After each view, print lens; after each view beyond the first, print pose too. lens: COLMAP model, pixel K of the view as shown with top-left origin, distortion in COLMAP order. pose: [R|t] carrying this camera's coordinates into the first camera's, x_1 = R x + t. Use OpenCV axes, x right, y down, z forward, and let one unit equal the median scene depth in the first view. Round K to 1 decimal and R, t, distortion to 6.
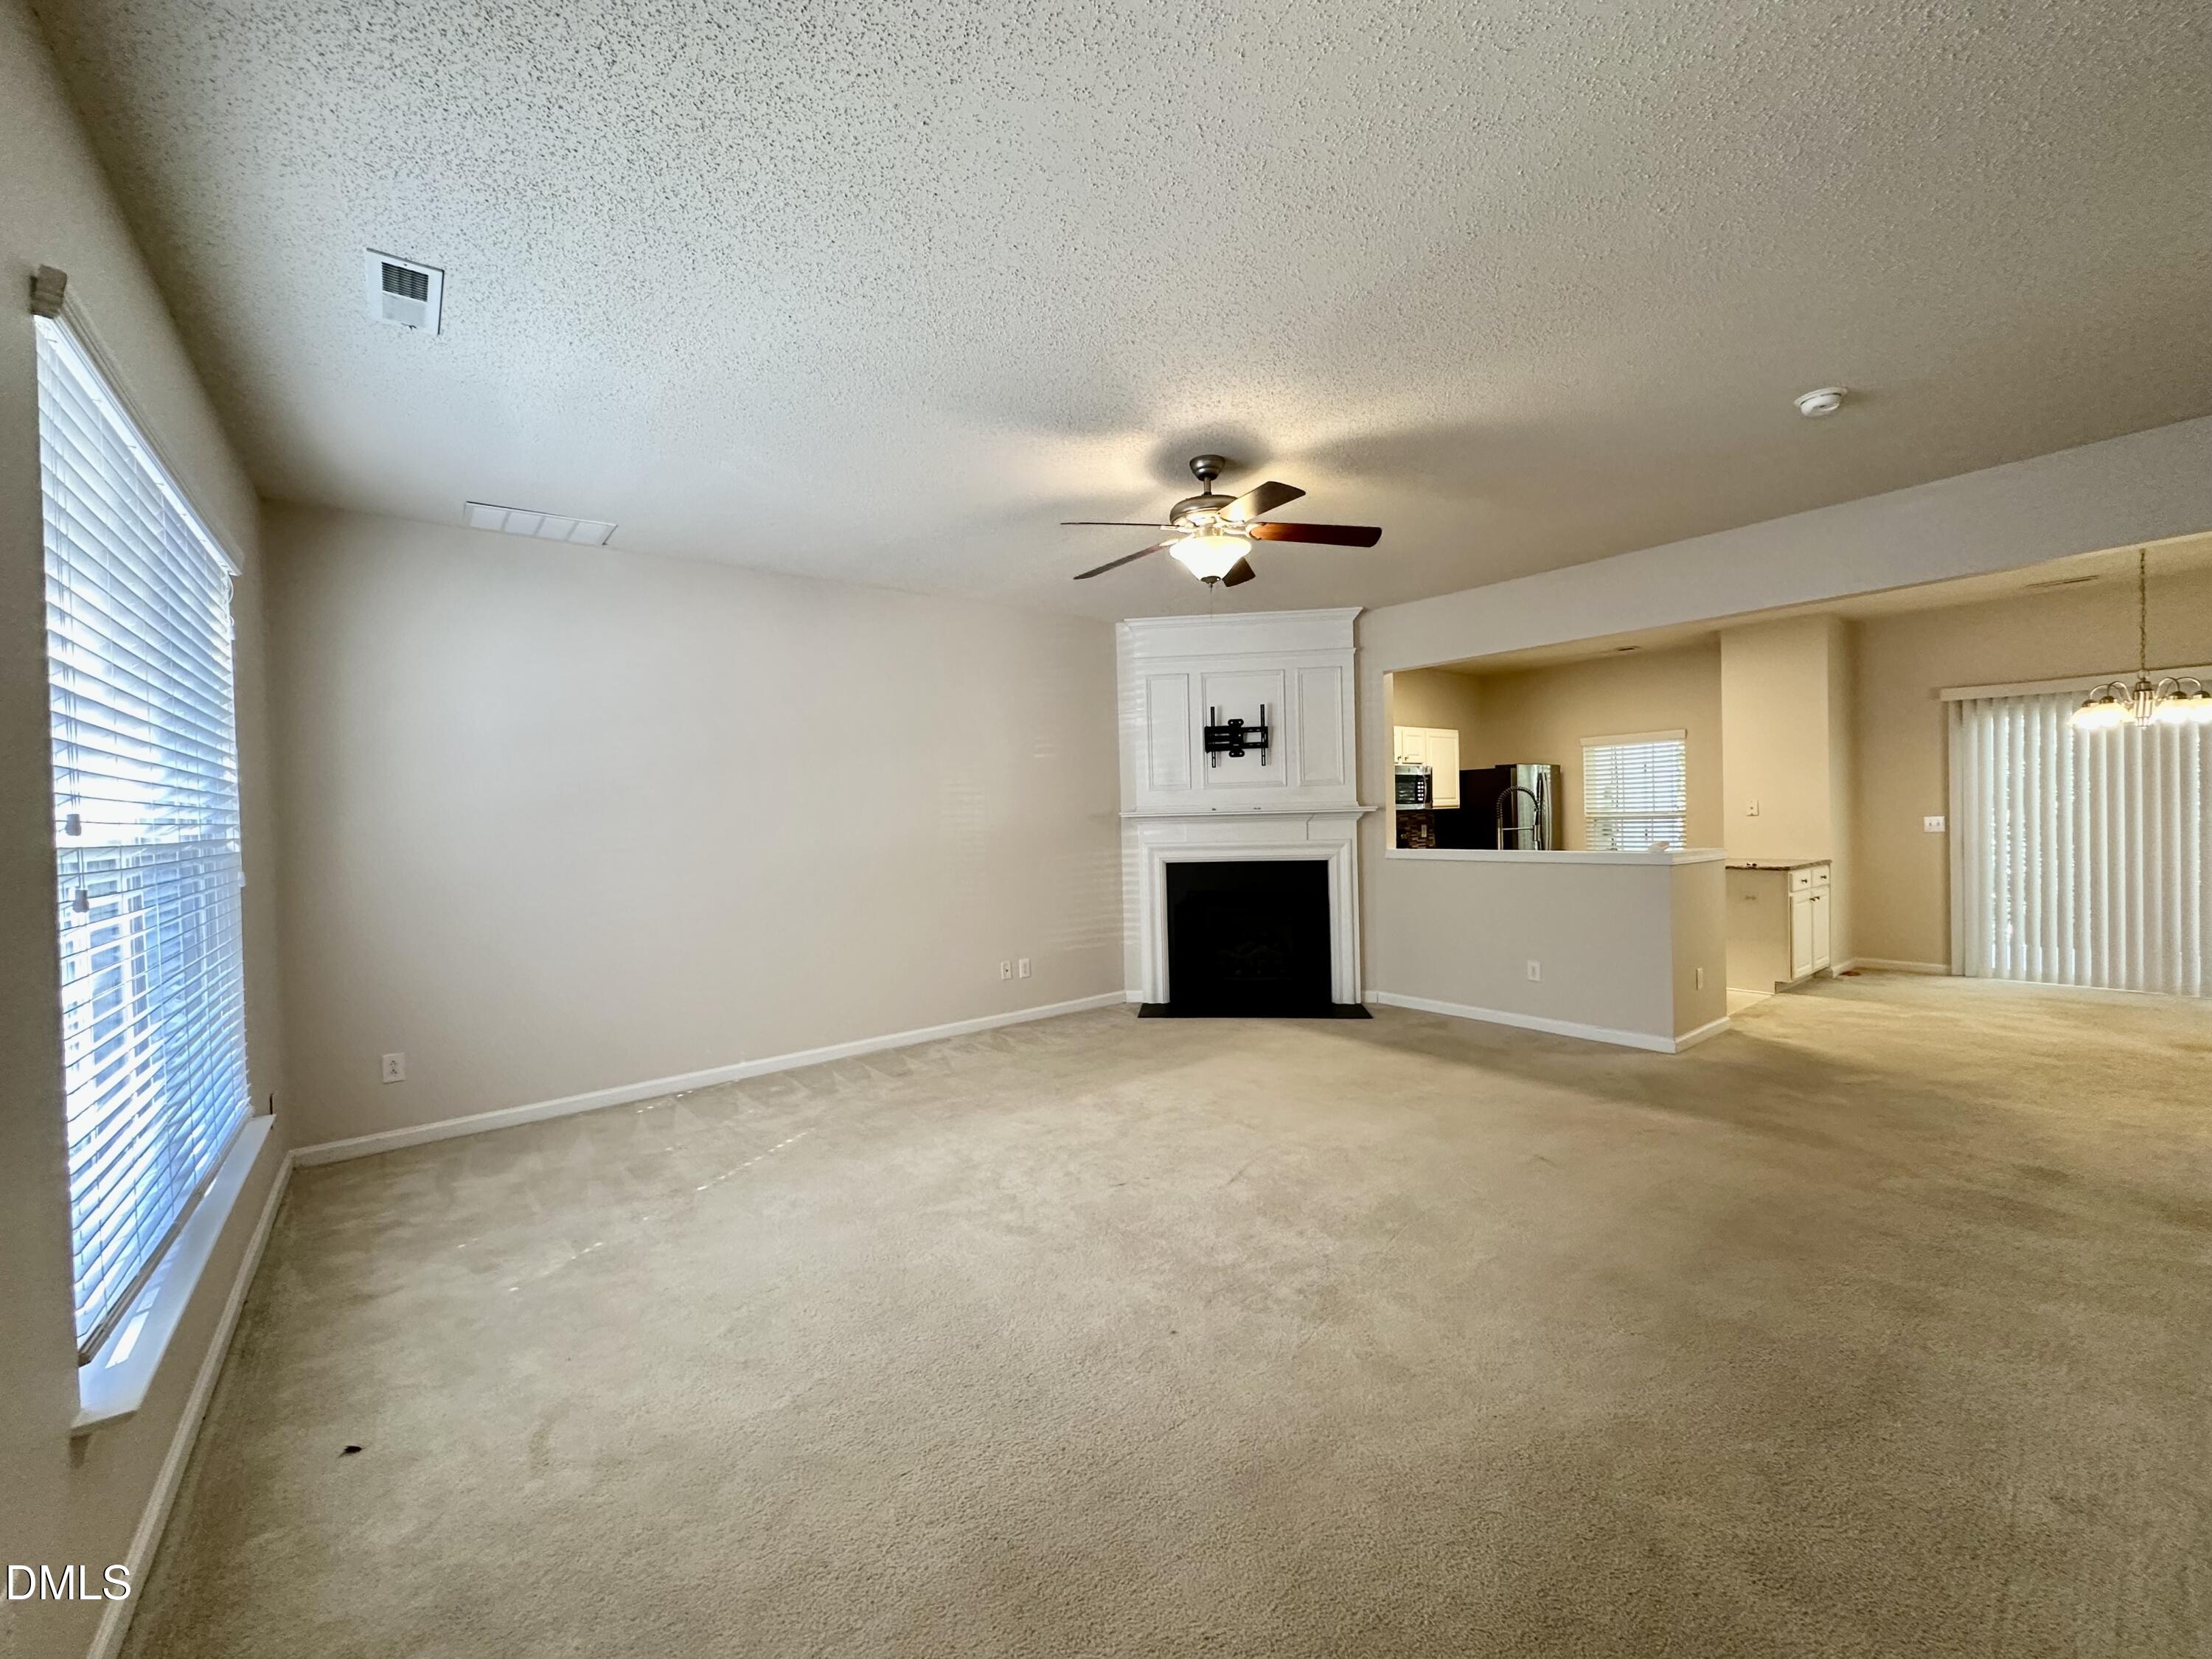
lens RADIAL K [[887.4, 0, 1093.8], [0, 887.4, 829.4], [0, 0, 1]] dist [-0.003642, 0.001155]
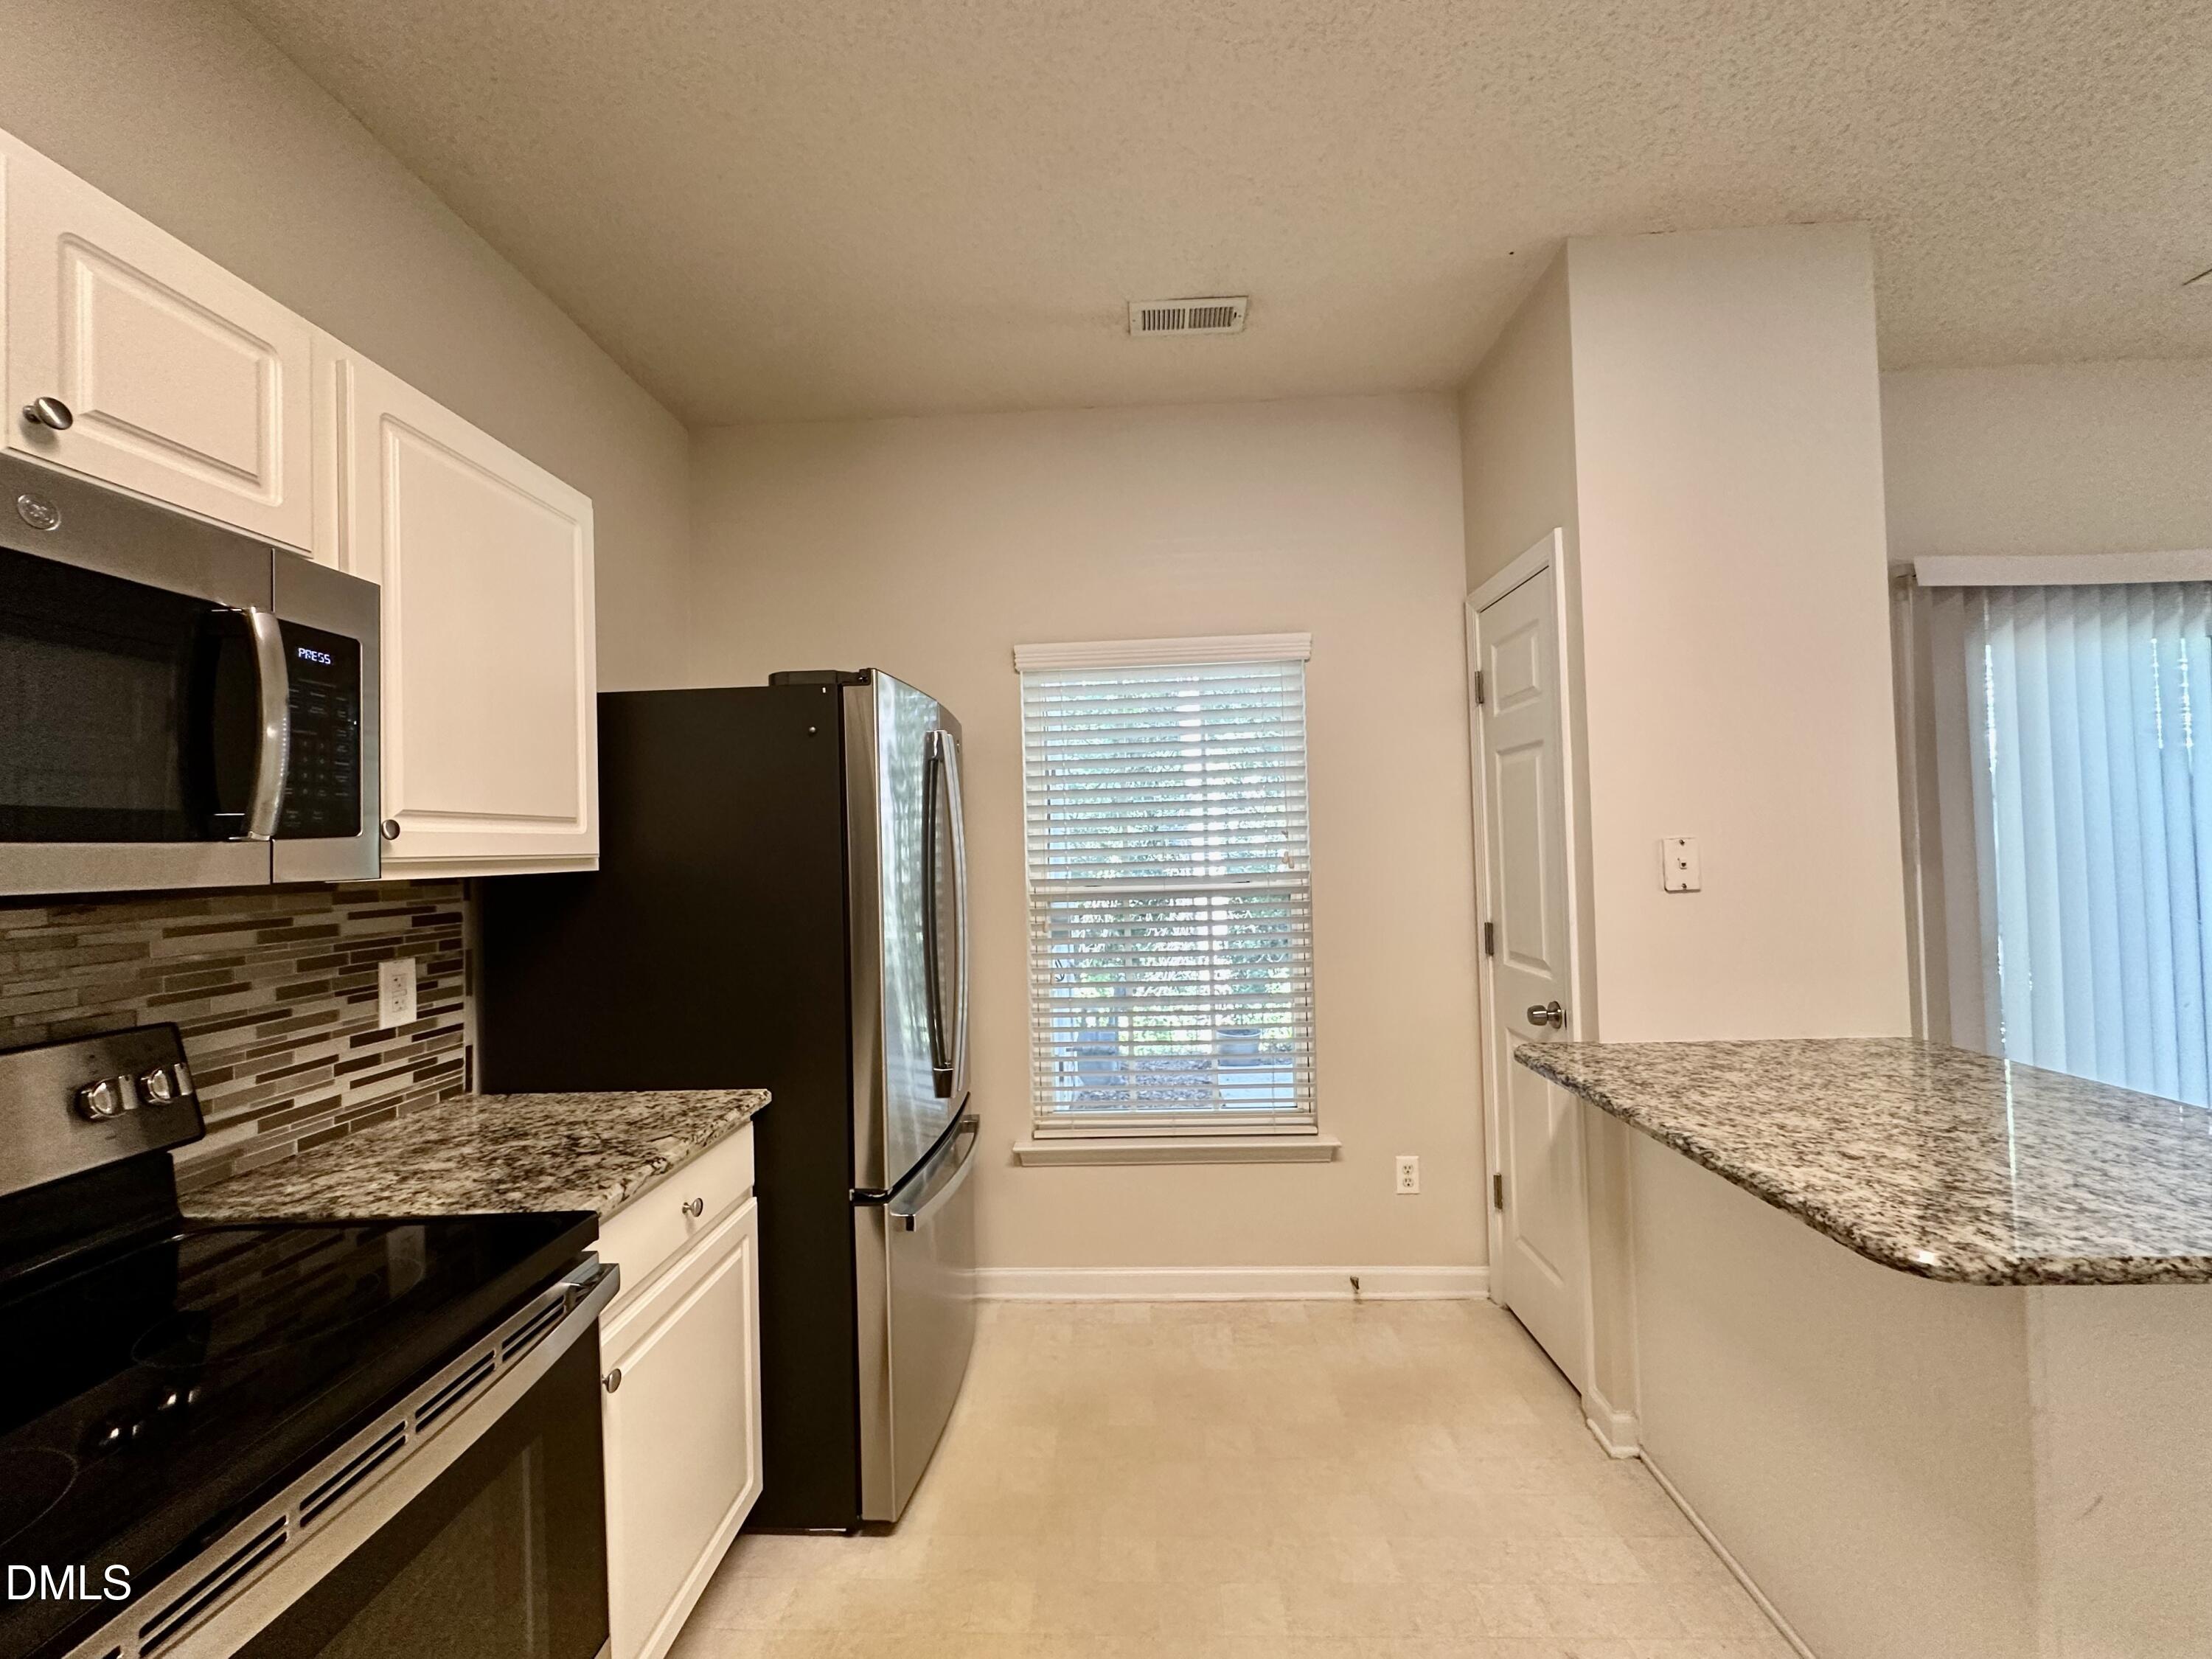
lens RADIAL K [[887.4, 0, 1109.5], [0, 887.4, 835.7], [0, 0, 1]] dist [-0.003642, 0.001155]
pose [[0.638689, 0.020632, 0.769189, 0.351041], [0.024885, 0.998564, -0.047448, -0.020192], [-0.769063, 0.049446, 0.637258, 0.829836]]
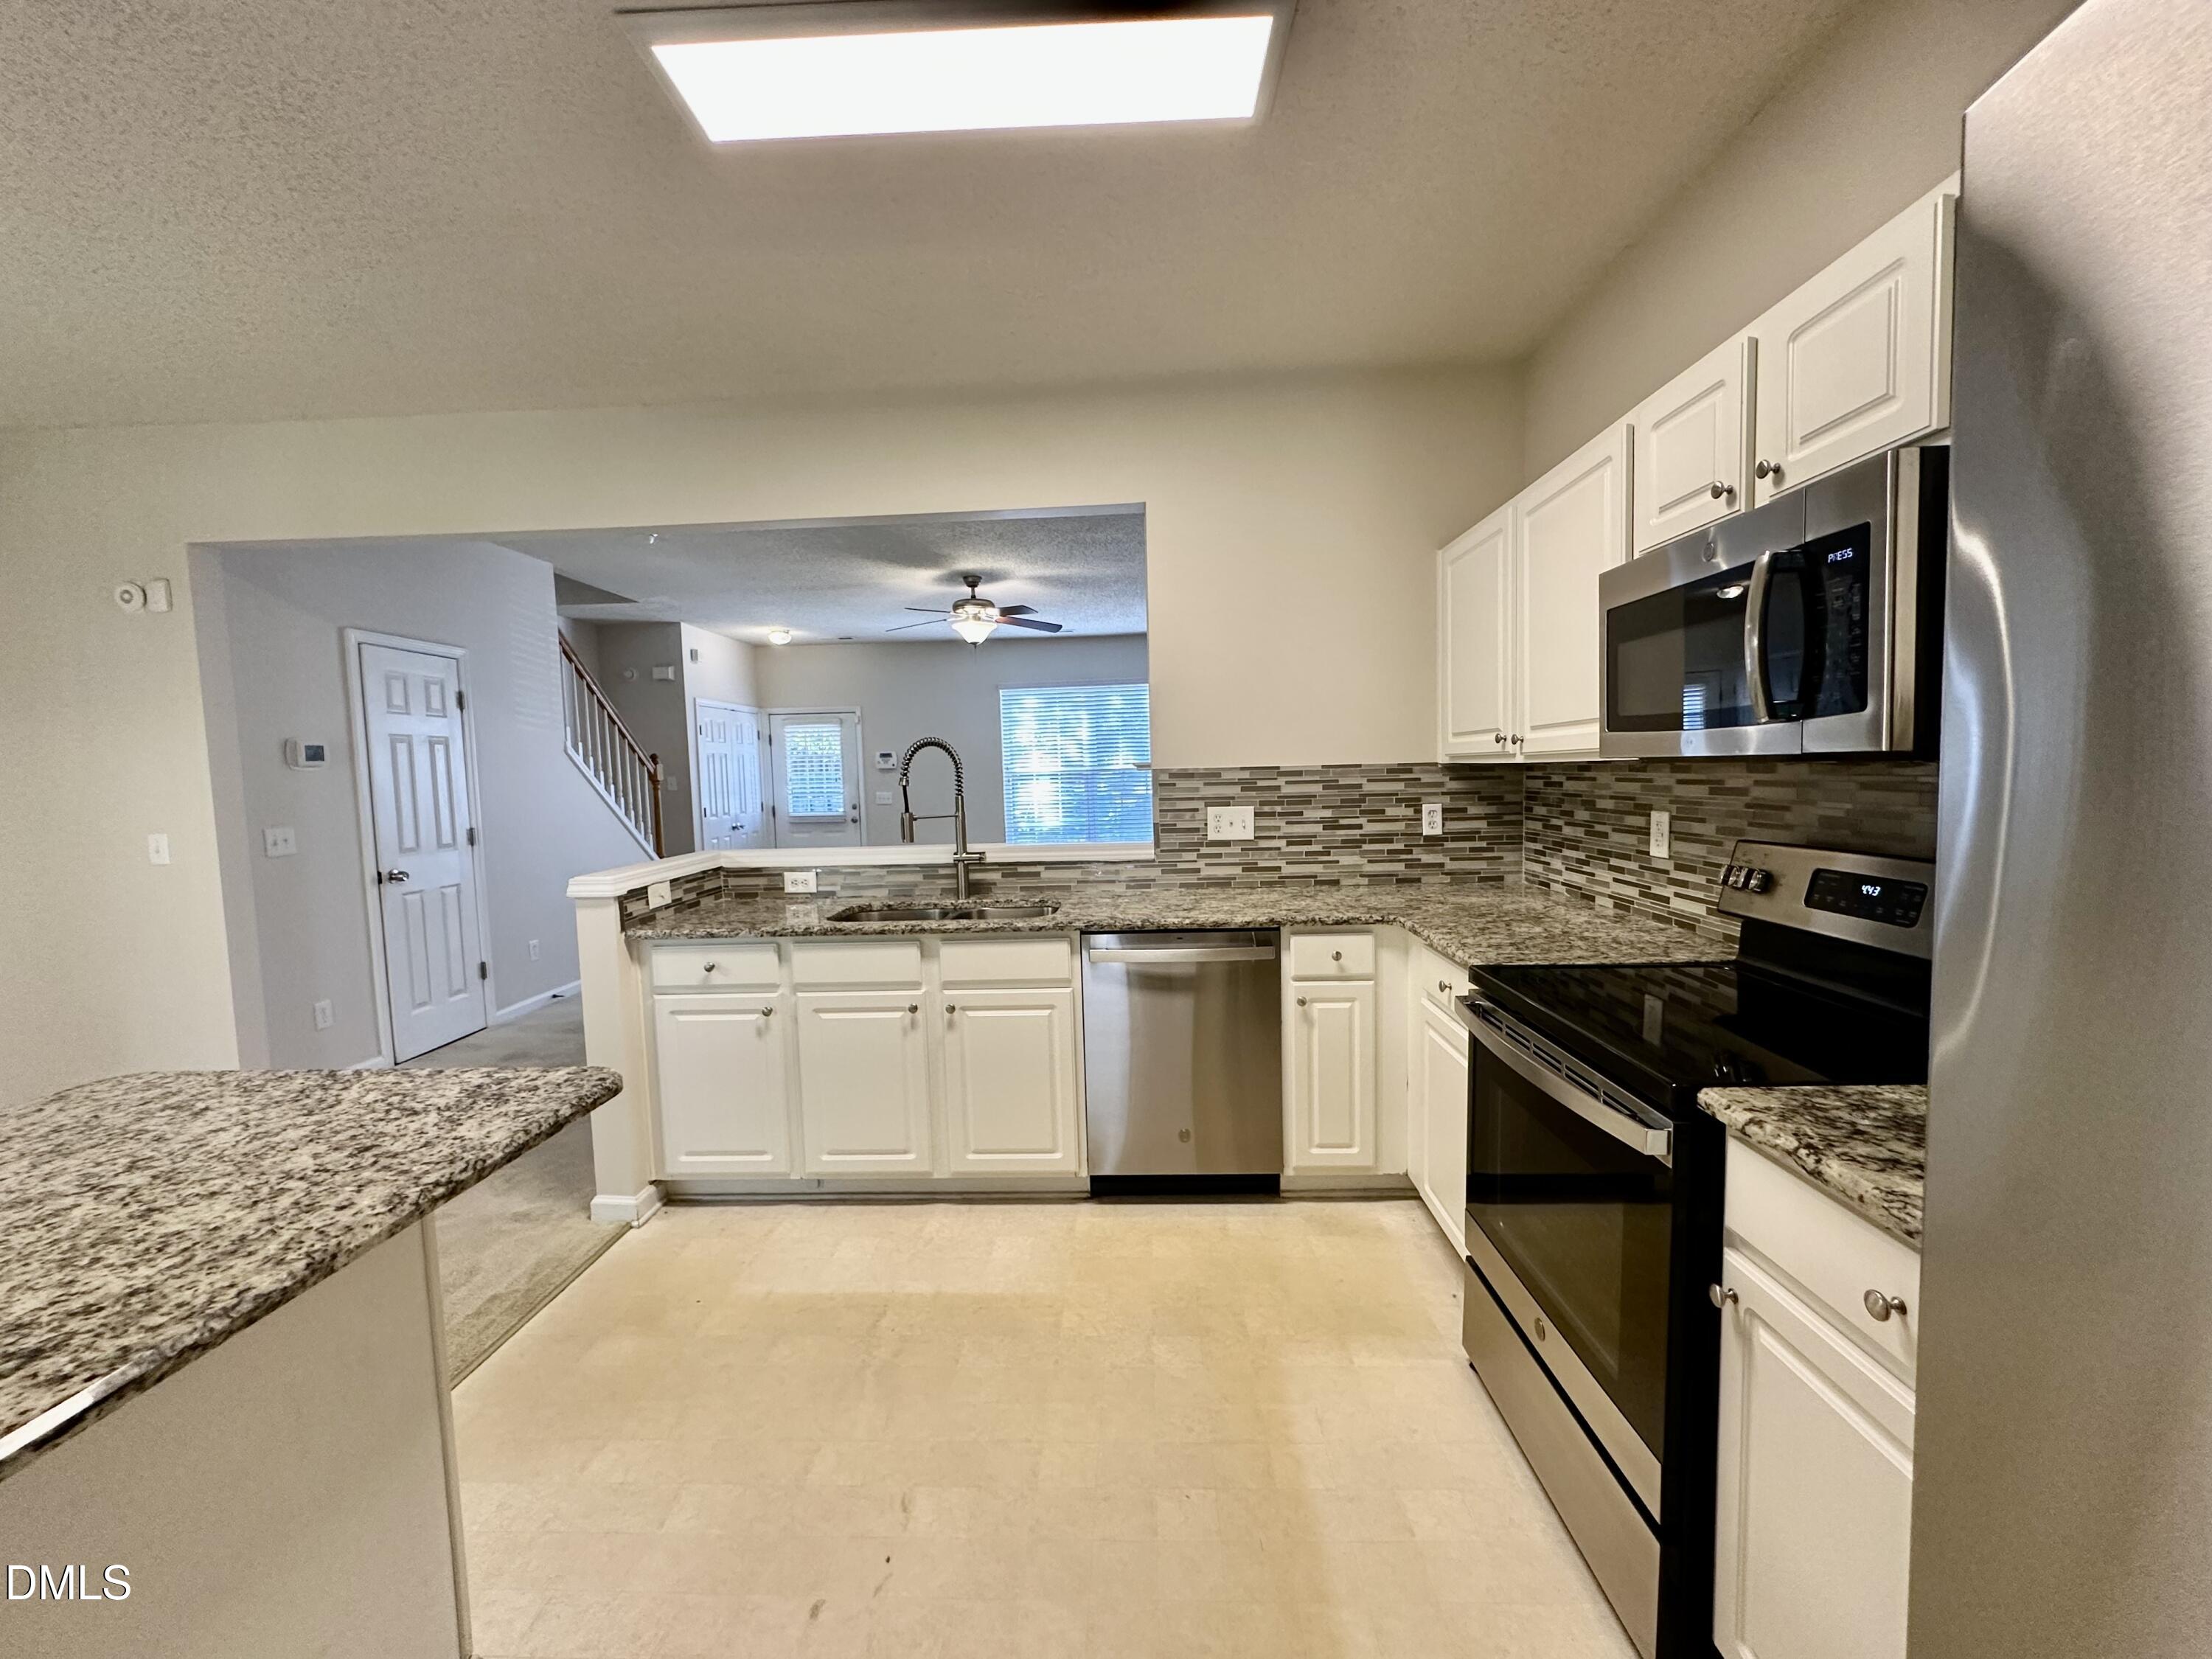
lens RADIAL K [[887.4, 0, 1109.4], [0, 887.4, 824.6], [0, 0, 1]] dist [-0.003642, 0.001155]
pose [[-0.637990, 0.094264, -0.764253, 0.580888], [0.031728, 0.994854, 0.096221, -0.029081], [0.769391, 0.037139, -0.637698, 1.009411]]
